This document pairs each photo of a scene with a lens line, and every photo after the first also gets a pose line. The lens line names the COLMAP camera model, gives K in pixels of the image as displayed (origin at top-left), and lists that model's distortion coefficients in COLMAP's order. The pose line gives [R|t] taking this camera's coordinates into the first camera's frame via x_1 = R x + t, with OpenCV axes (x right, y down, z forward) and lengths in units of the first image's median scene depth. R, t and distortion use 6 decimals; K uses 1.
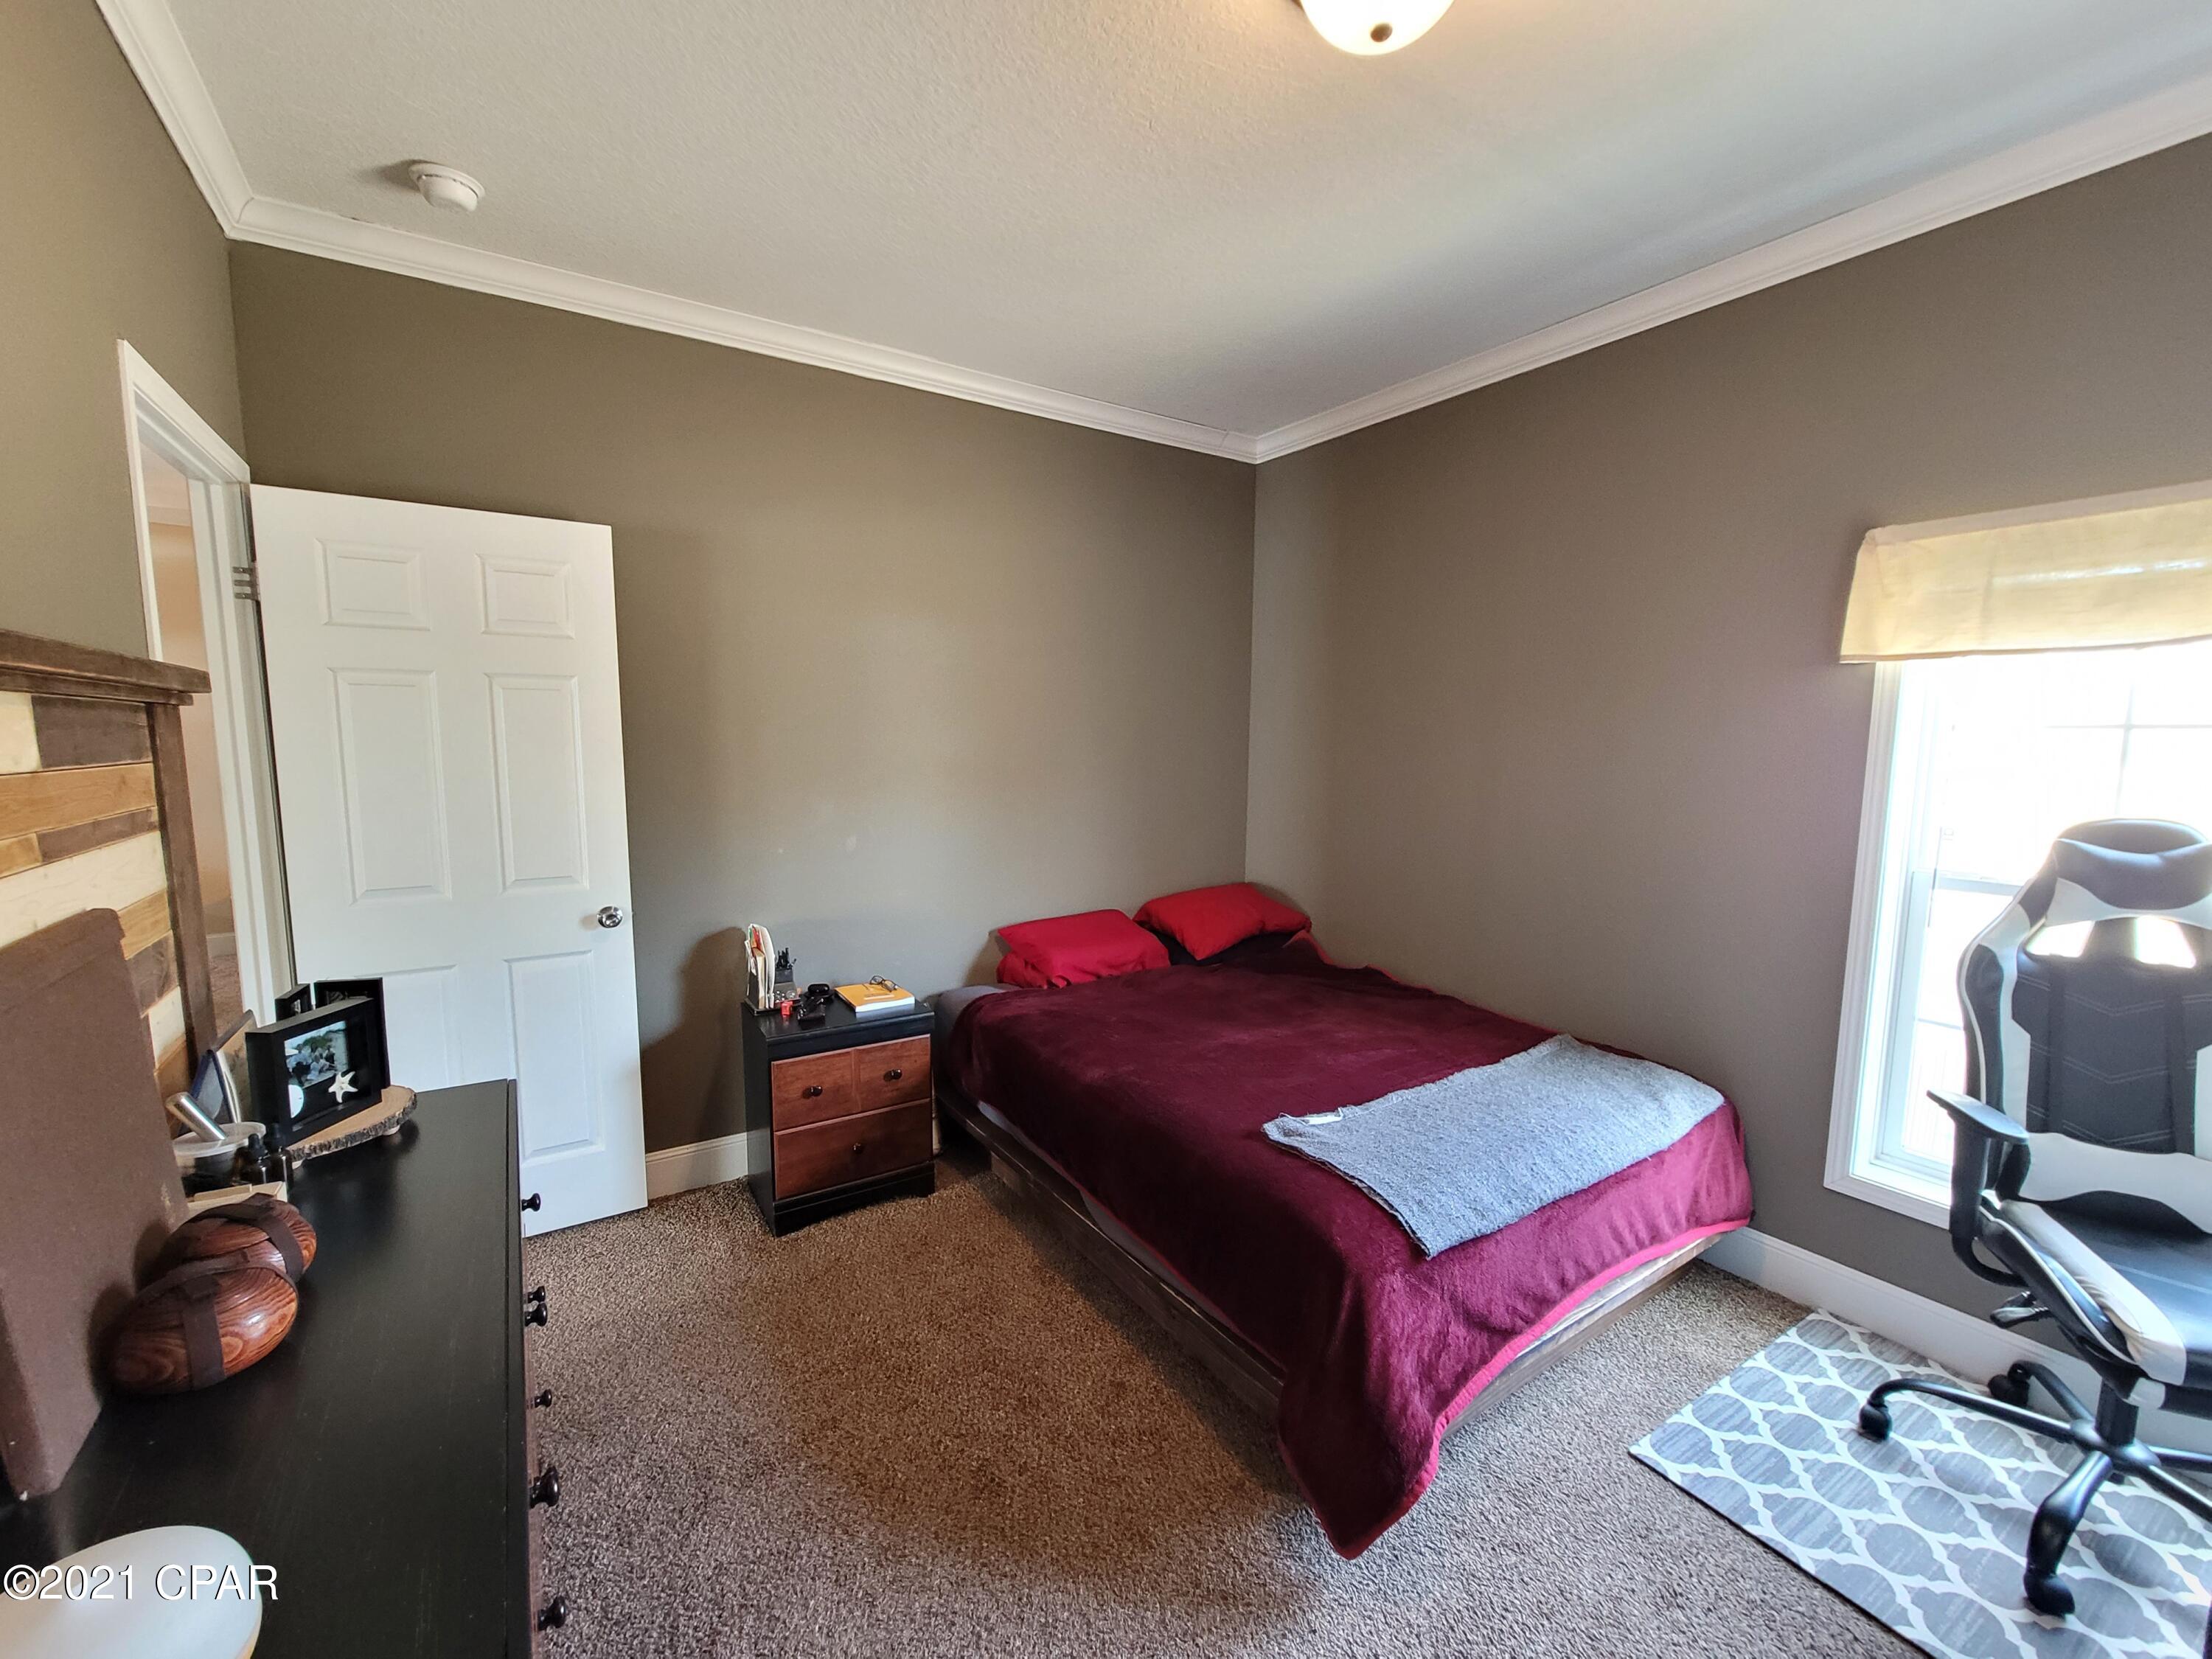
lens RADIAL K [[911.5, 0, 1108.2], [0, 911.5, 837.1], [0, 0, 1]] dist [-0.000432, -0.000051]
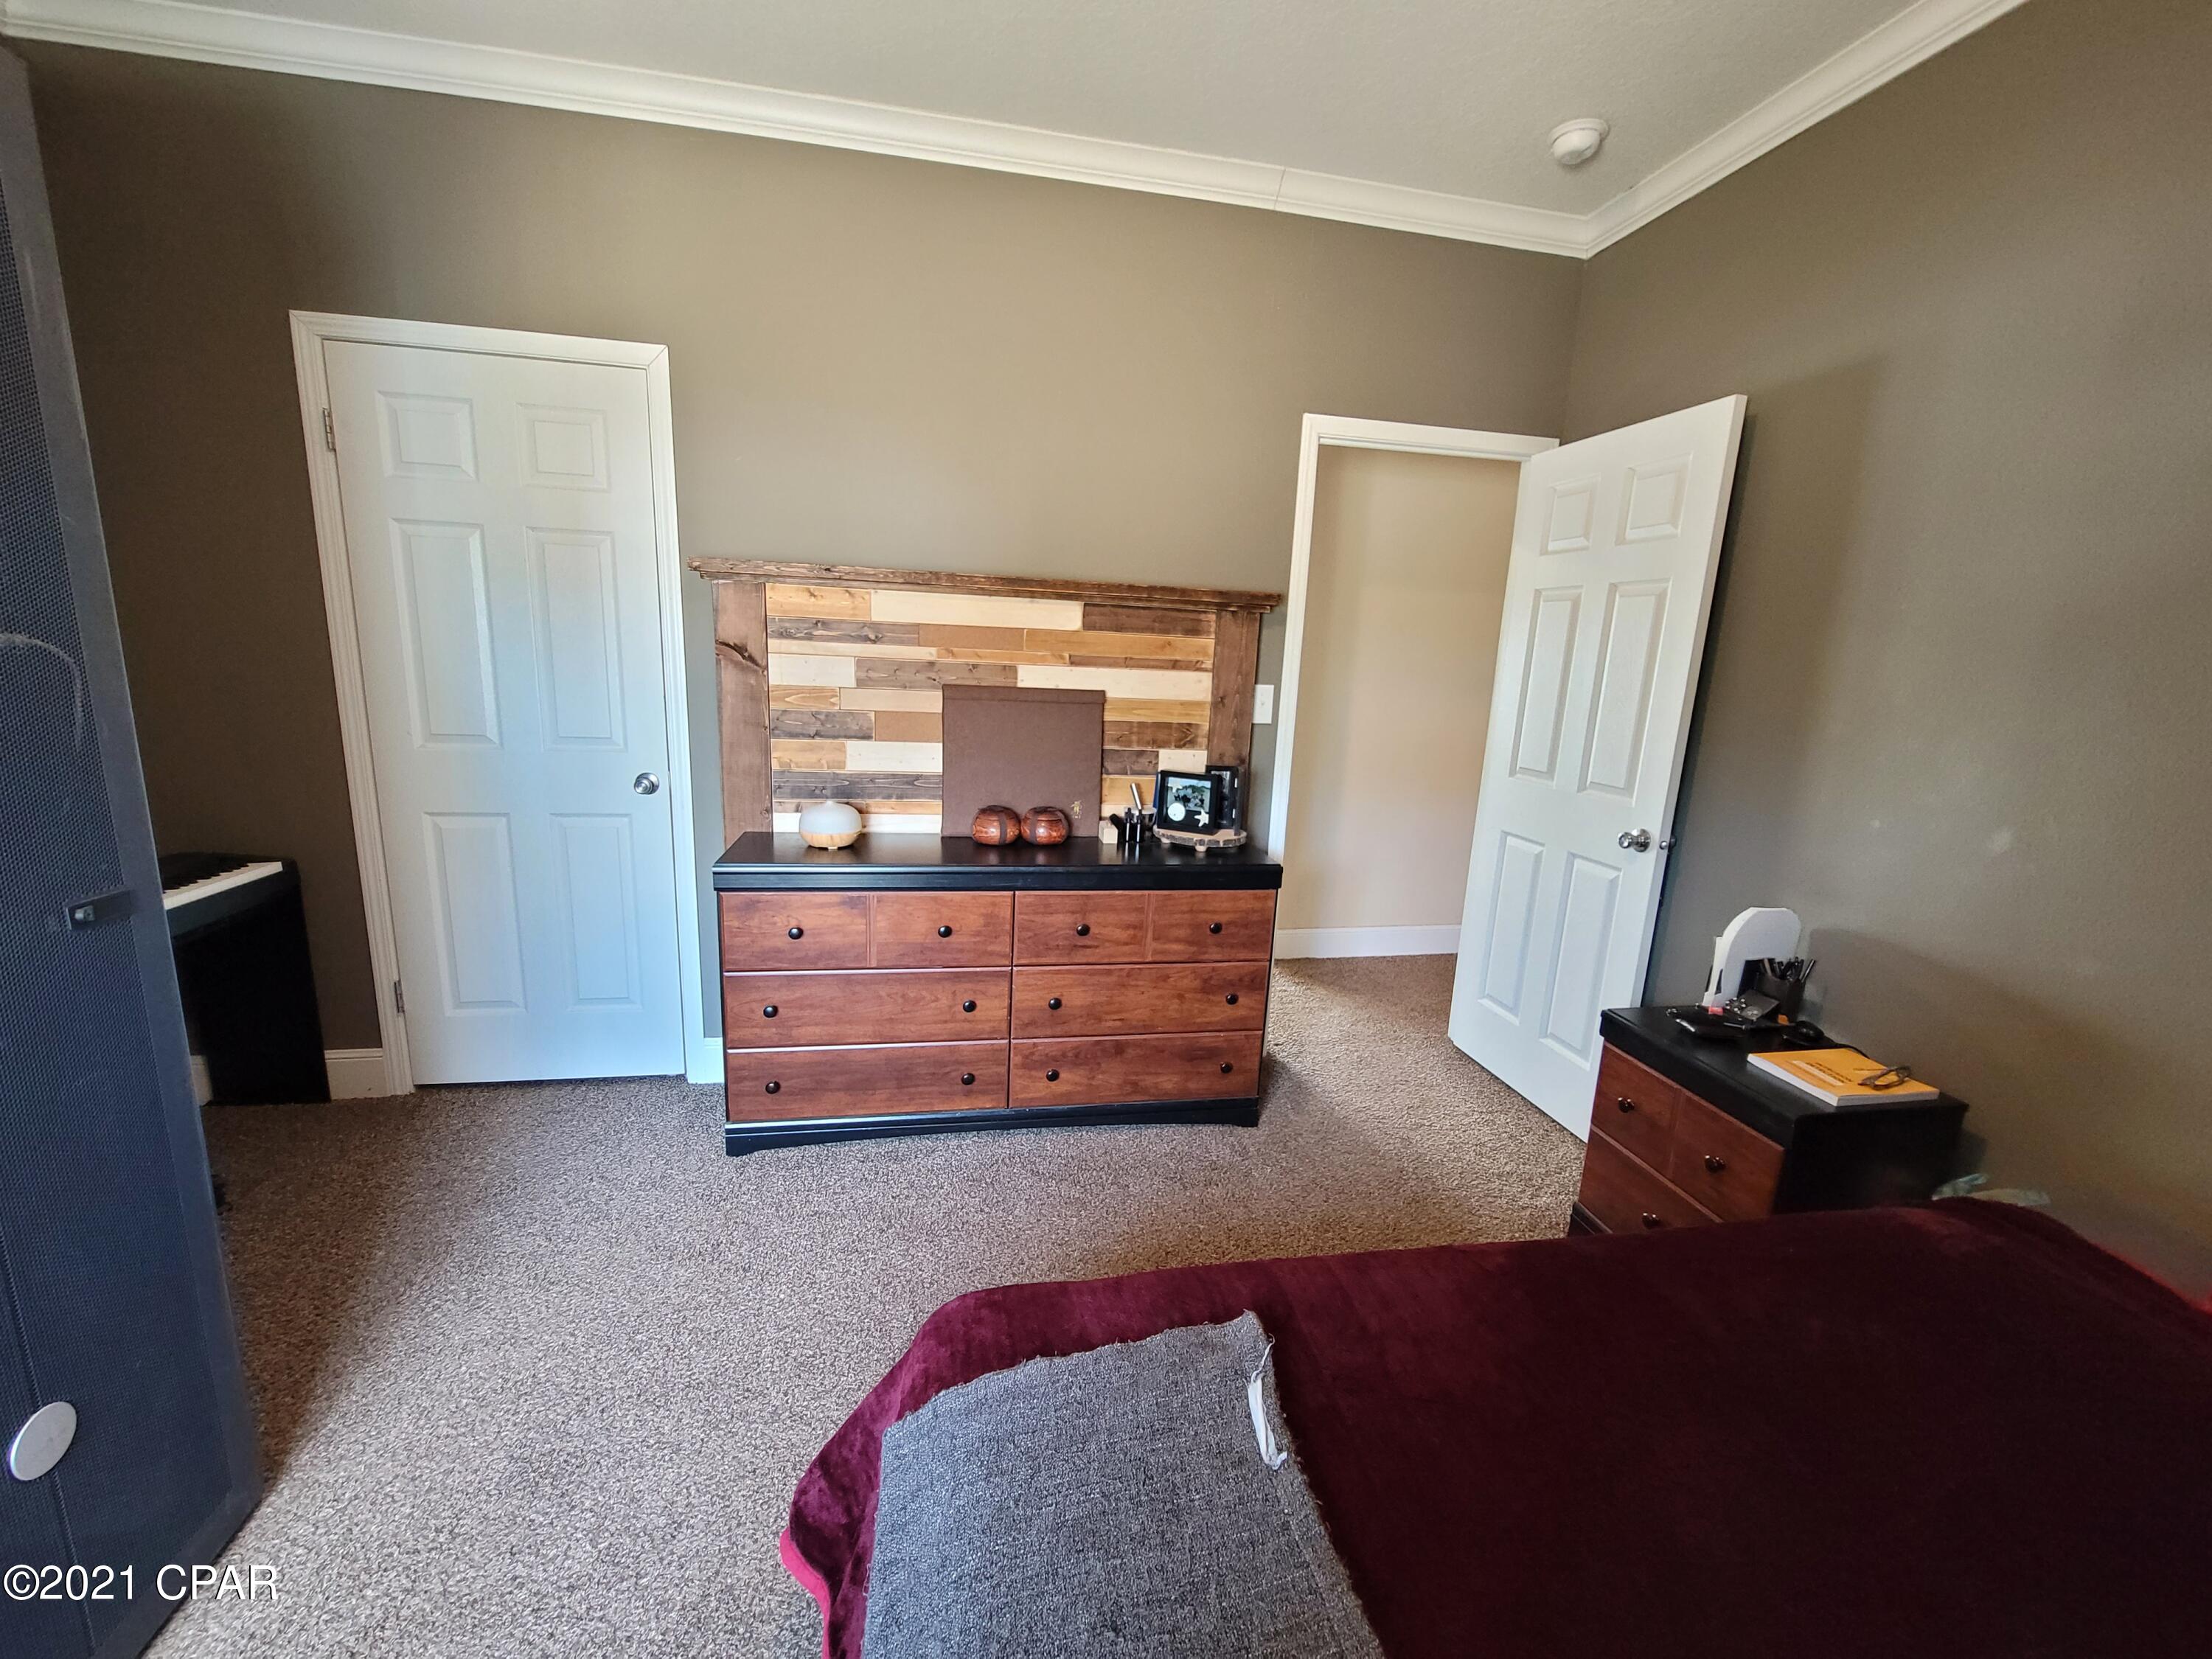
lens RADIAL K [[911.5, 0, 1108.2], [0, 911.5, 837.1], [0, 0, 1]] dist [-0.000432, -0.000051]
pose [[-0.385827, 0.162073, -0.908224, 0.892566], [-0.153225, 0.959518, 0.236319, -0.093901], [0.909758, 0.230341, -0.345374, 1.439570]]
